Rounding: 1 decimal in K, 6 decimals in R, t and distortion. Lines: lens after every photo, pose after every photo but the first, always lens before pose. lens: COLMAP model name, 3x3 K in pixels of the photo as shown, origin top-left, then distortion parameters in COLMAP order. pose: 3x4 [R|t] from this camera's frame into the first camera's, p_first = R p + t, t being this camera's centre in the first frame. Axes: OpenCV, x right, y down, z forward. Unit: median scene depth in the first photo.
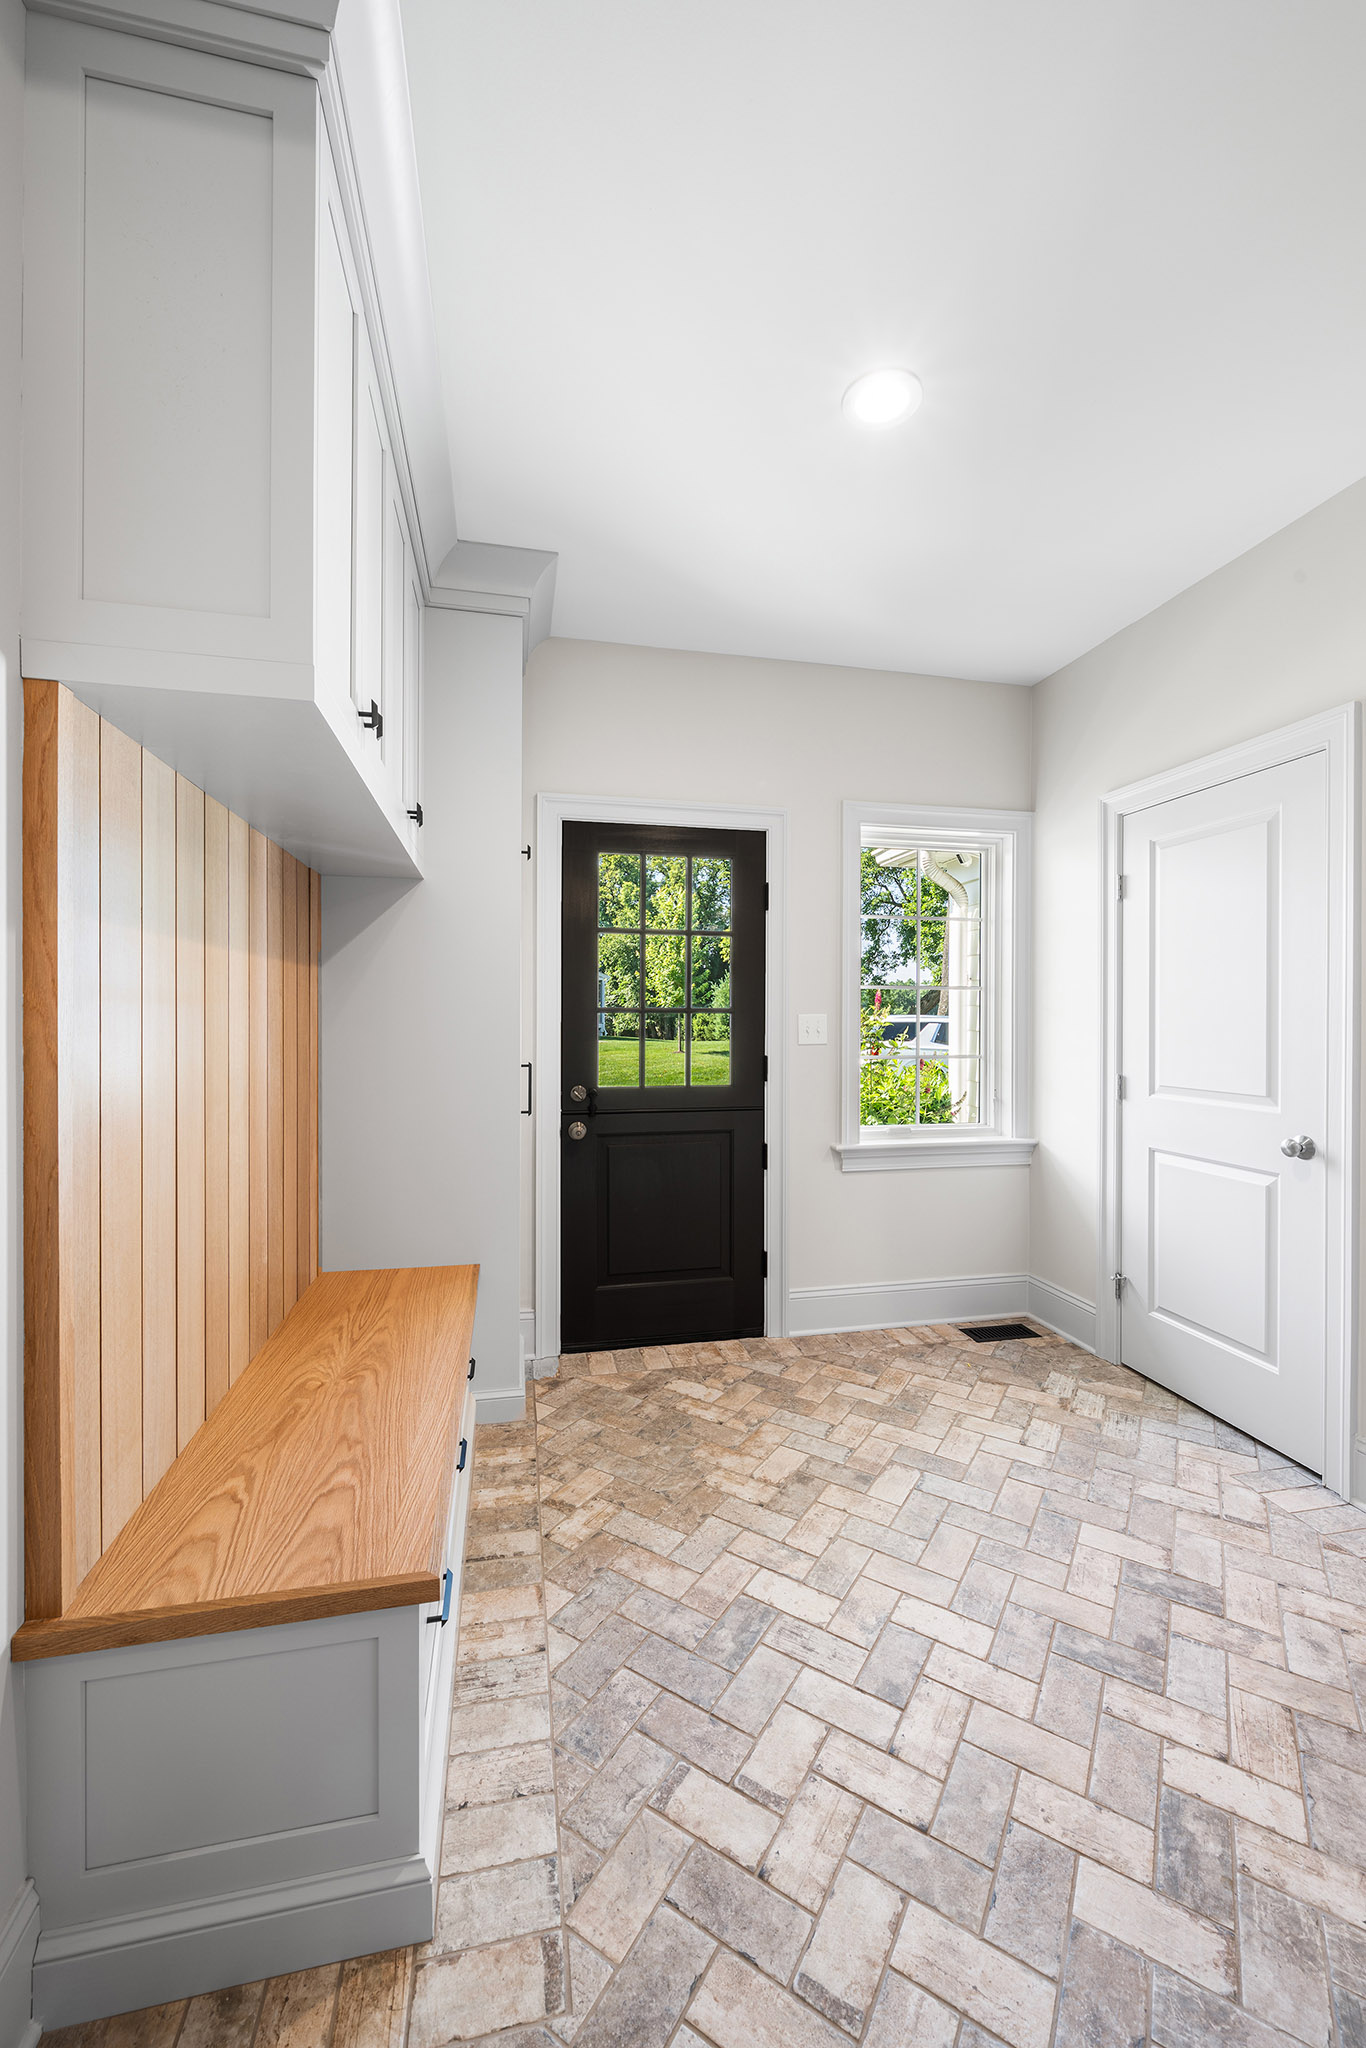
lens RADIAL K [[801.2, 0, 683.9], [0, 801.2, 1023.0], [0, 0, 1]] dist [-0.001549, -0.000022]
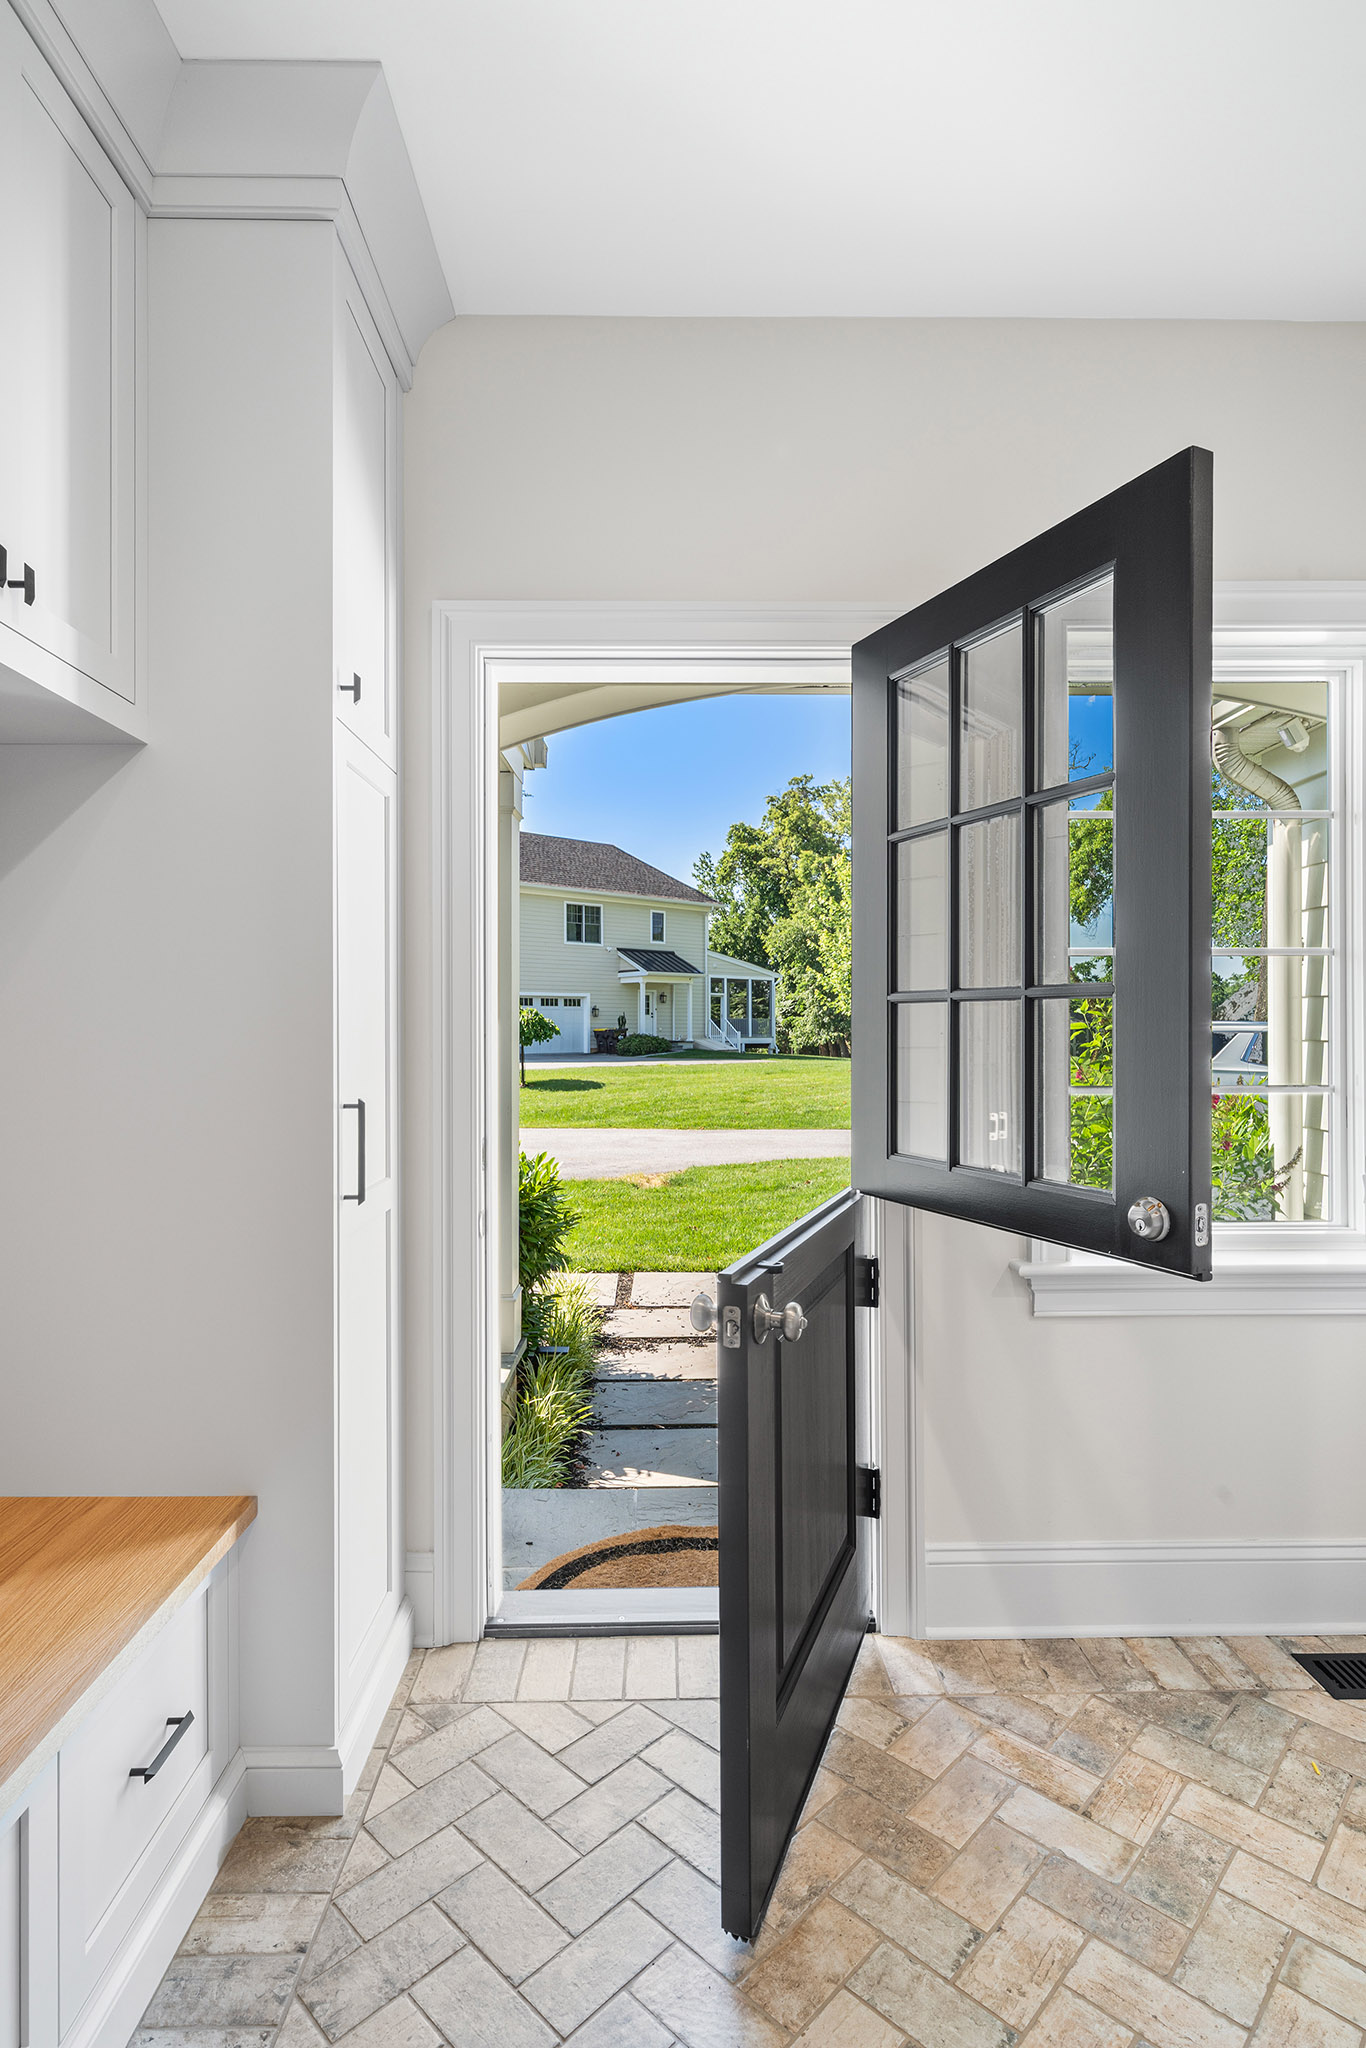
lens RADIAL K [[1030.1, 0, 683.5], [0, 1030.1, 1026.6], [0, 0, 1]] dist [0.004184, 0.000089]
pose [[0.980278, -0.003874, -0.197584, 0.108828], [0.001844, 0.999944, -0.010459, 0.007830], [0.197613, 0.009889, 0.980230, 0.312781]]
